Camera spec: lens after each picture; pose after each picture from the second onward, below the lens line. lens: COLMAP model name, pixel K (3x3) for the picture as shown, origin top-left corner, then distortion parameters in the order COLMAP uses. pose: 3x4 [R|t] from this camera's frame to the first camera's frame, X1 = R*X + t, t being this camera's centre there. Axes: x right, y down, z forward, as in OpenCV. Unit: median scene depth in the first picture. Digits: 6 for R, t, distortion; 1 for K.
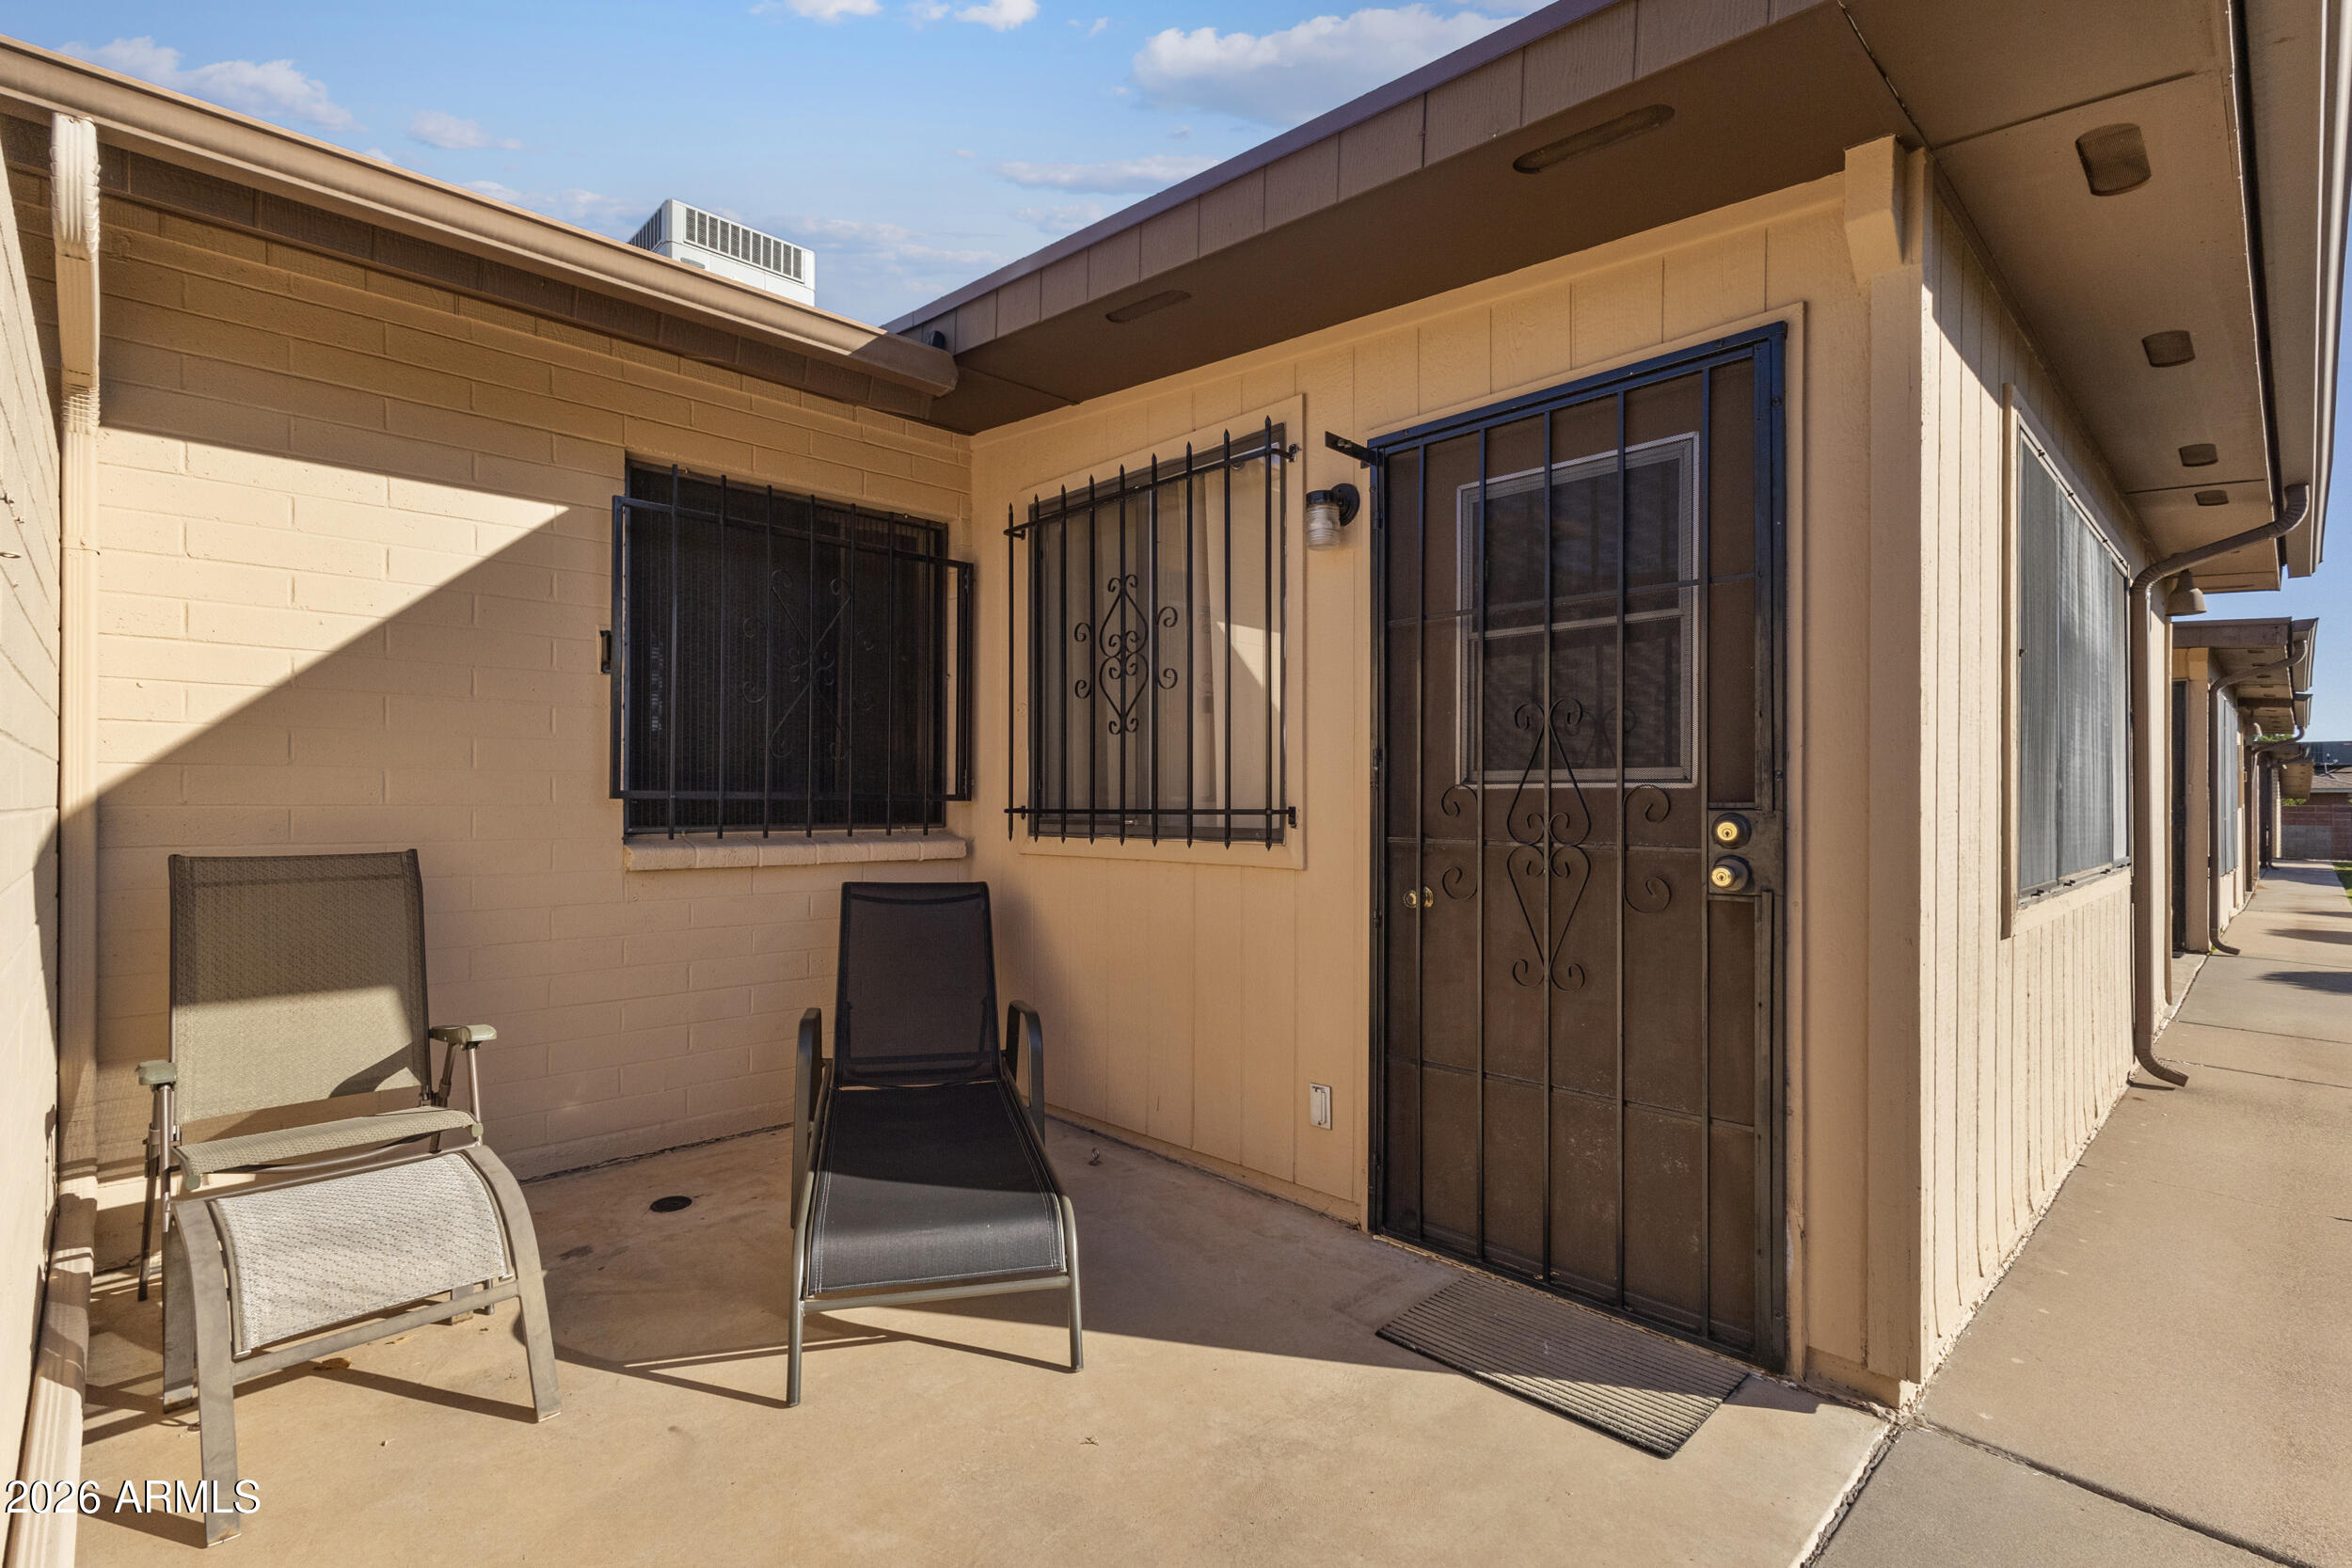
lens RADIAL K [[1096.5, 0, 1180.6], [0, 1096.5, 810.1], [0, 0, 1]] dist [0.001776, 0.000325]
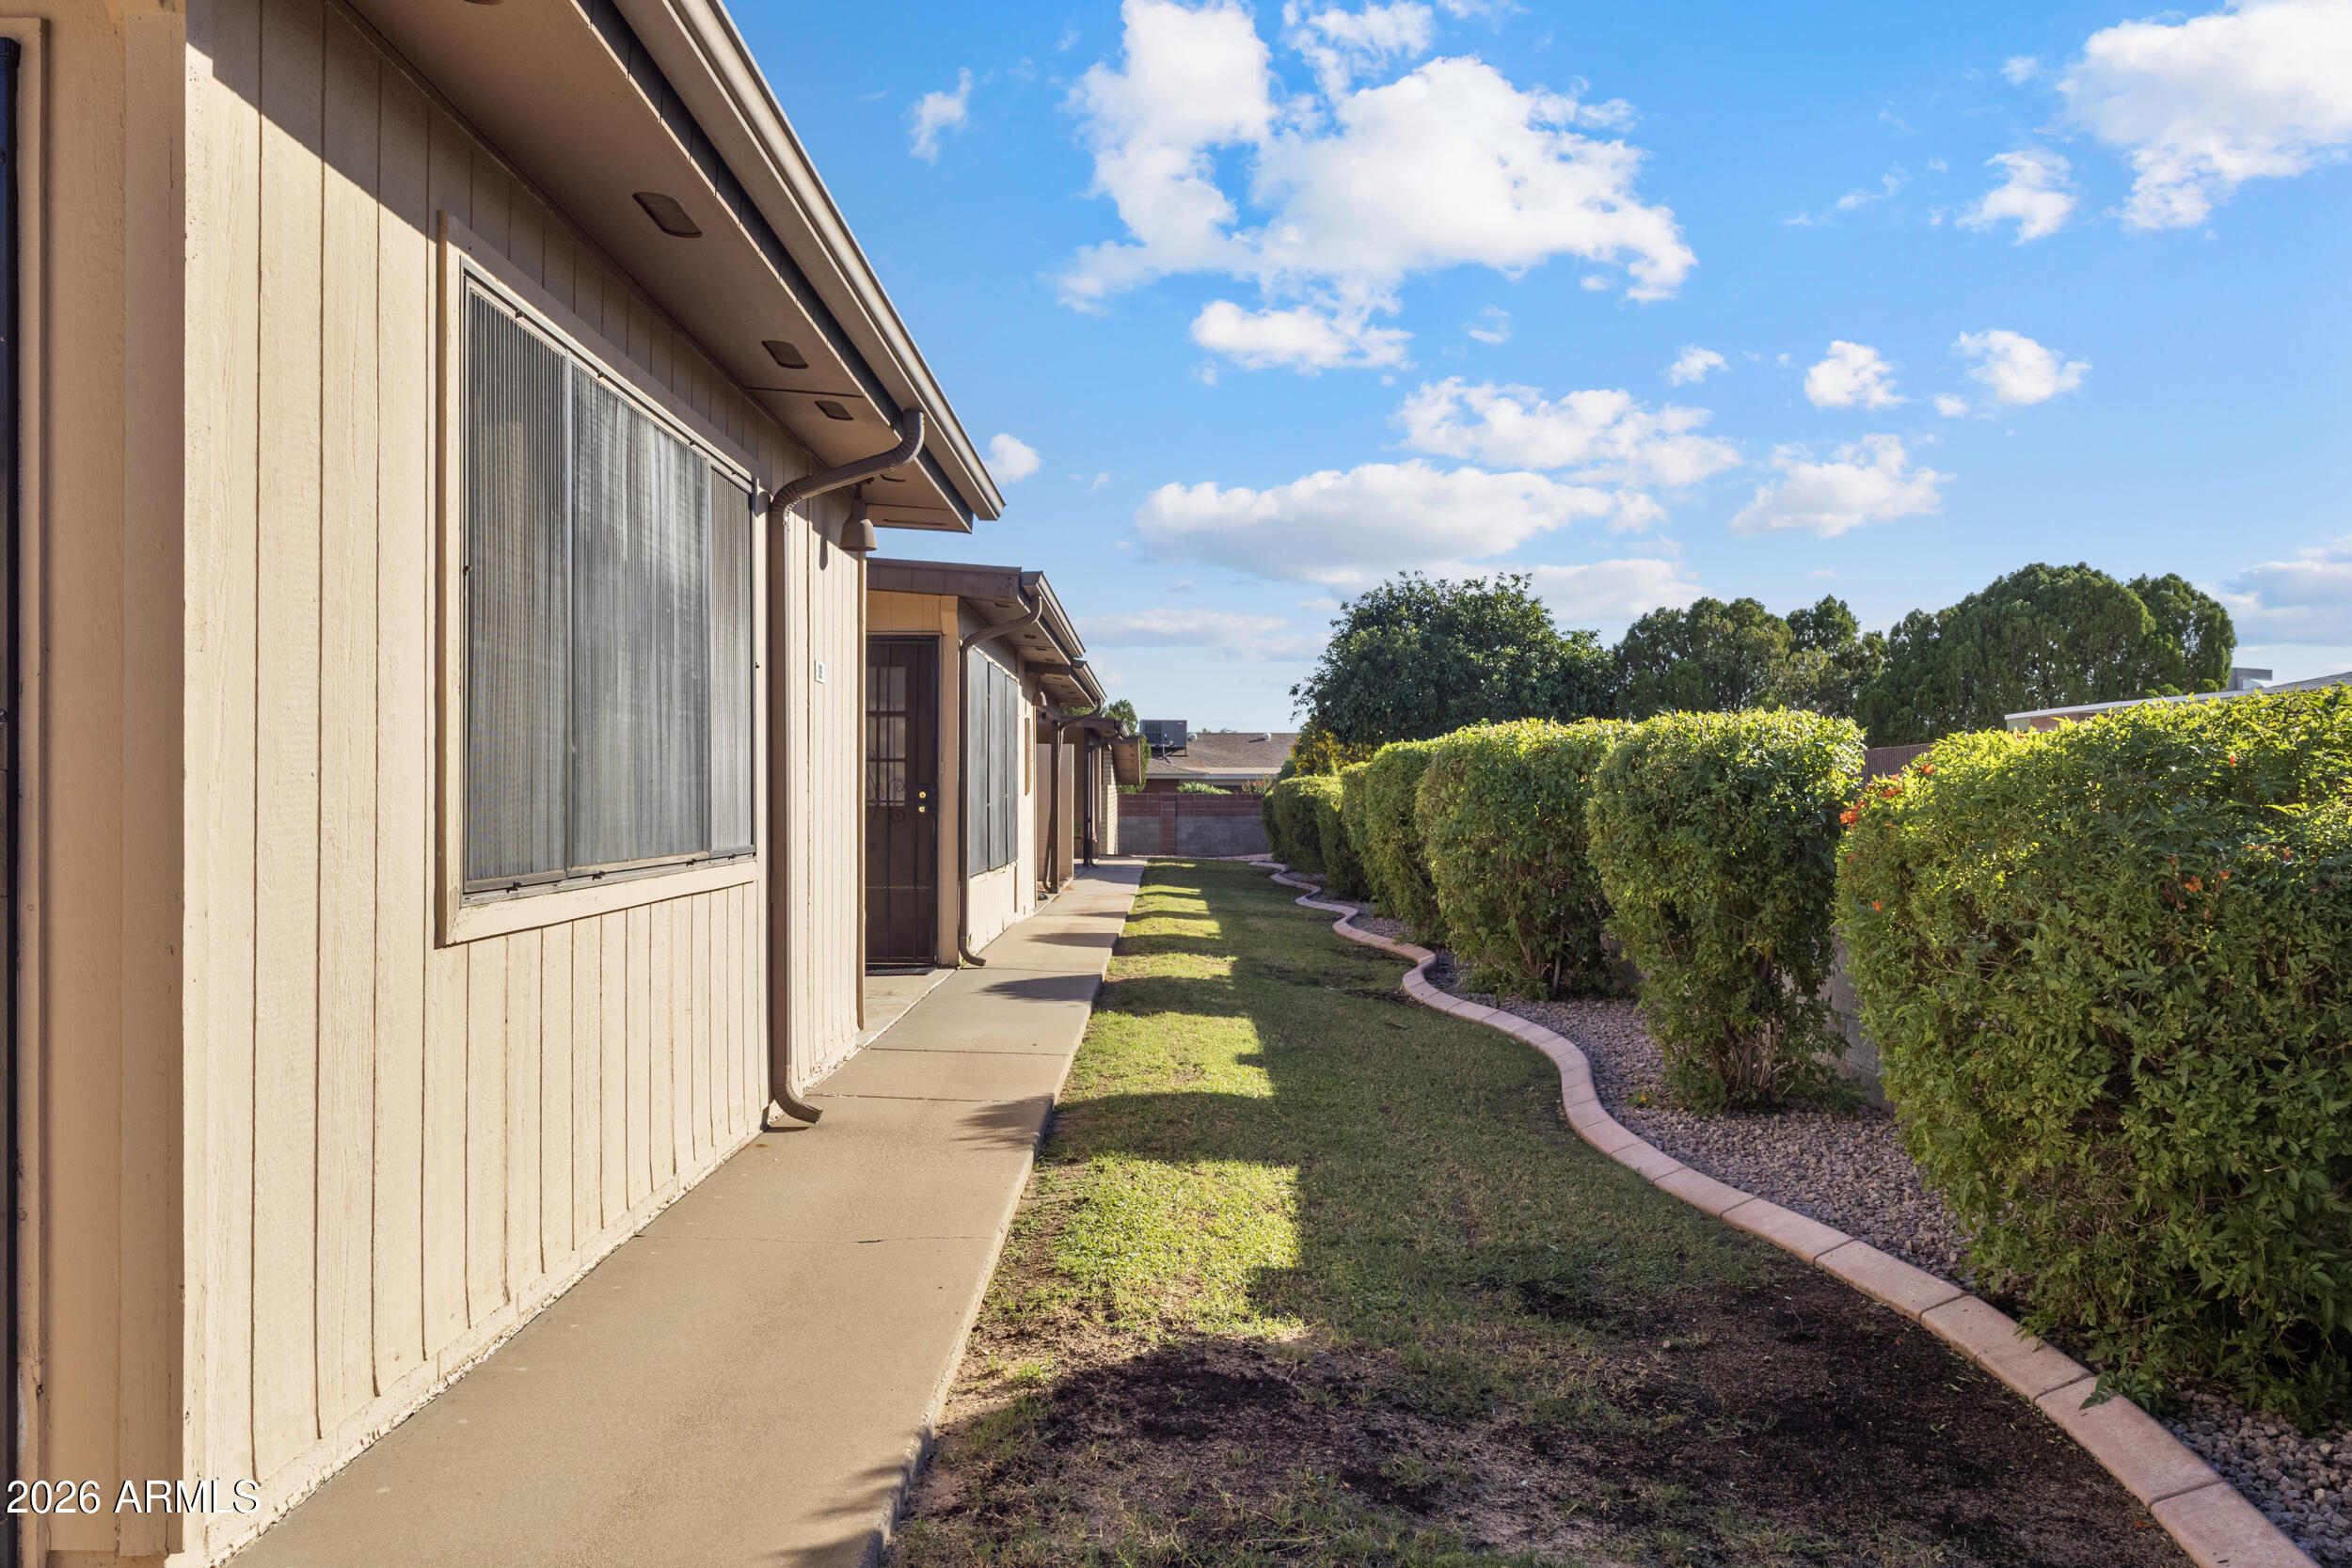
lens RADIAL K [[1831.1, 0, 1167.9], [0, 1831.1, 821.9], [0, 0, 1]] dist [0.005328, -0.011641]
pose [[0.693637, -0.012303, 0.720220, 0.112316], [0.004975, 0.999912, 0.012289, 0.010643], [-0.720307, -0.004941, 0.693637, -0.139115]]
